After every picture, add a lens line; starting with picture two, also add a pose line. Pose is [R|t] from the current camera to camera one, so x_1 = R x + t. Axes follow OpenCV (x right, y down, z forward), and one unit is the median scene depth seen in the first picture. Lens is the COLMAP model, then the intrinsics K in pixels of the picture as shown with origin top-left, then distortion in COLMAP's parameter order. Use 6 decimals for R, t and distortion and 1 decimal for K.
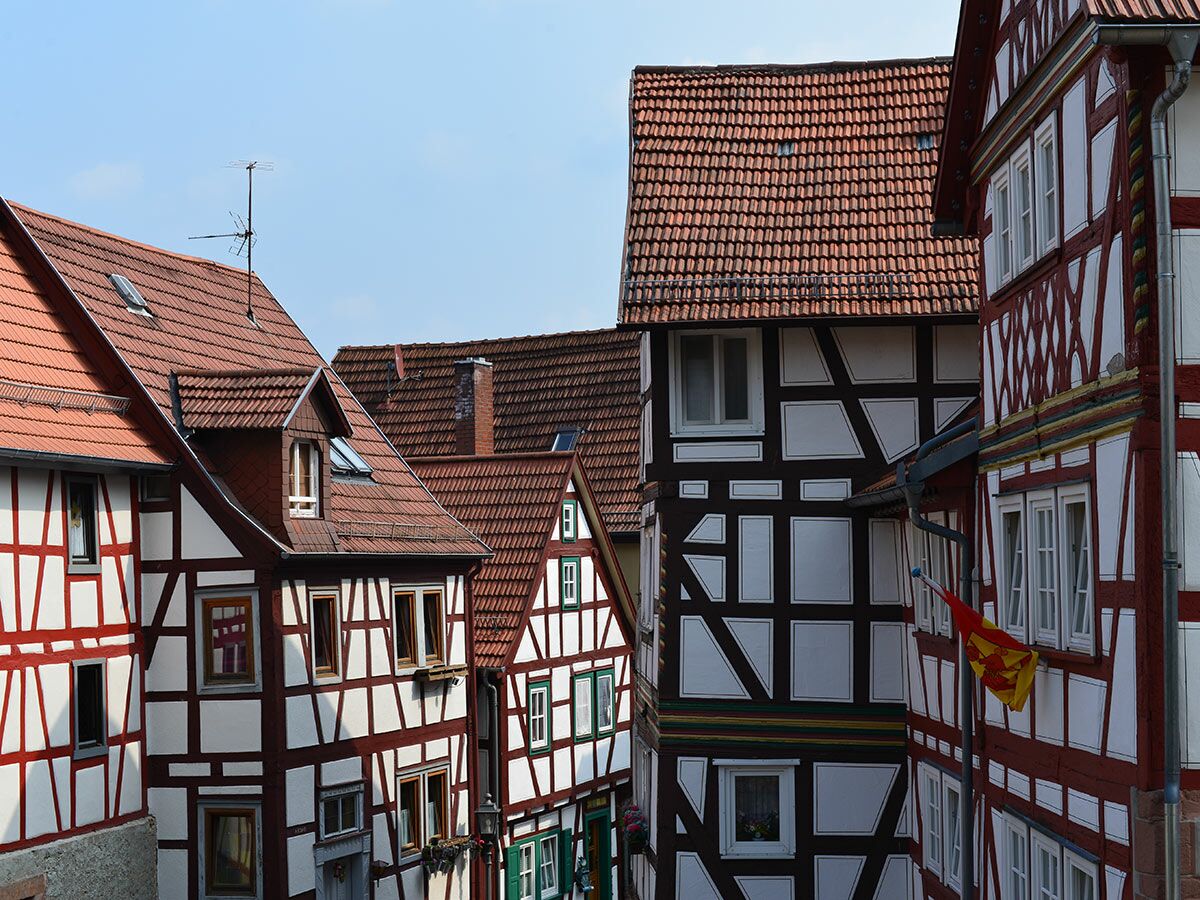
lens RADIAL K [[2018.8, 0, 592.5], [0, 2018.8, 444.0], [0, 0, 1]] dist [-0.130312, 0.000000]
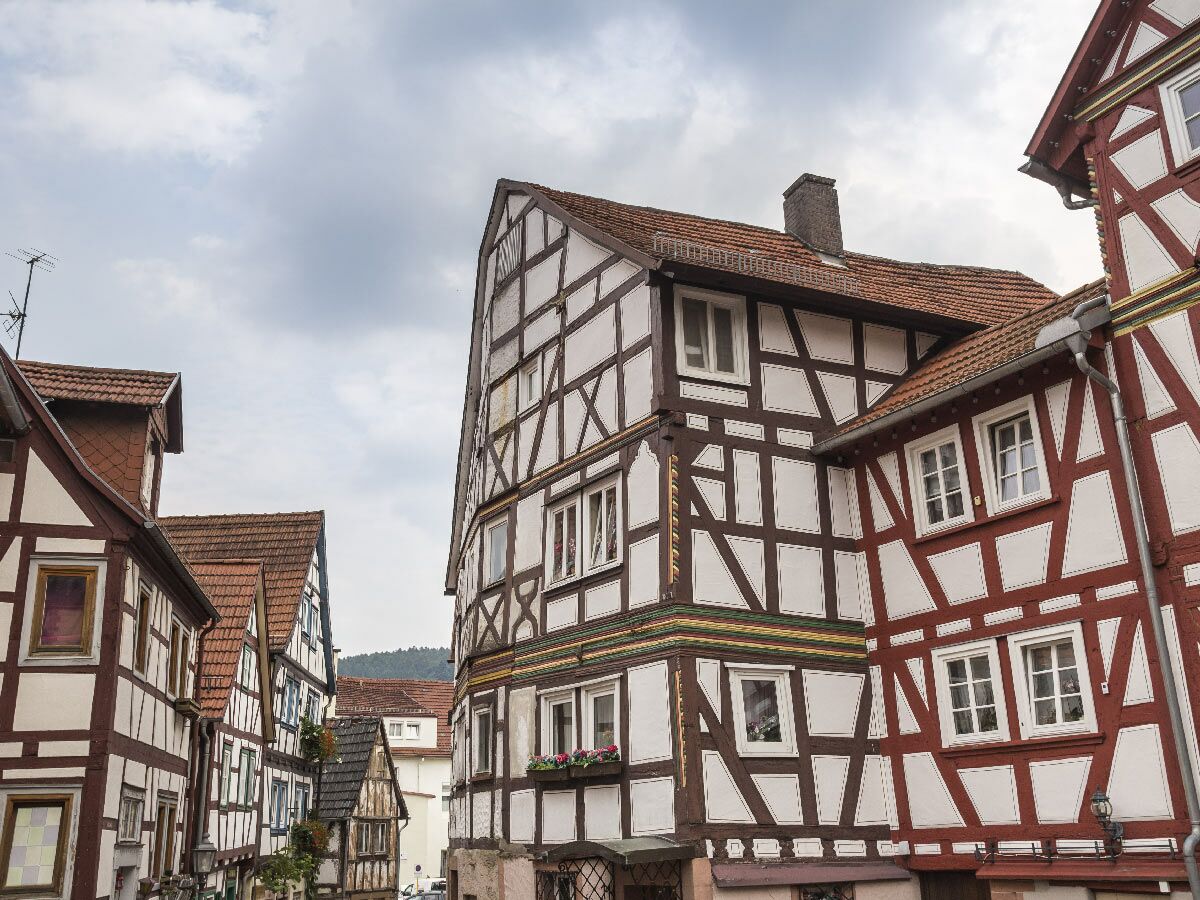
lens RADIAL K [[1137.0, 0, 608.1], [0, 1137.0, 454.6], [0, 0, 1]] dist [-0.021796, 0.000000]
pose [[0.846499, 0.163192, 0.506762, -0.311696], [-0.014349, 0.958510, -0.284699, 0.222102], [-0.532196, 0.233726, 0.813719, 0.517337]]
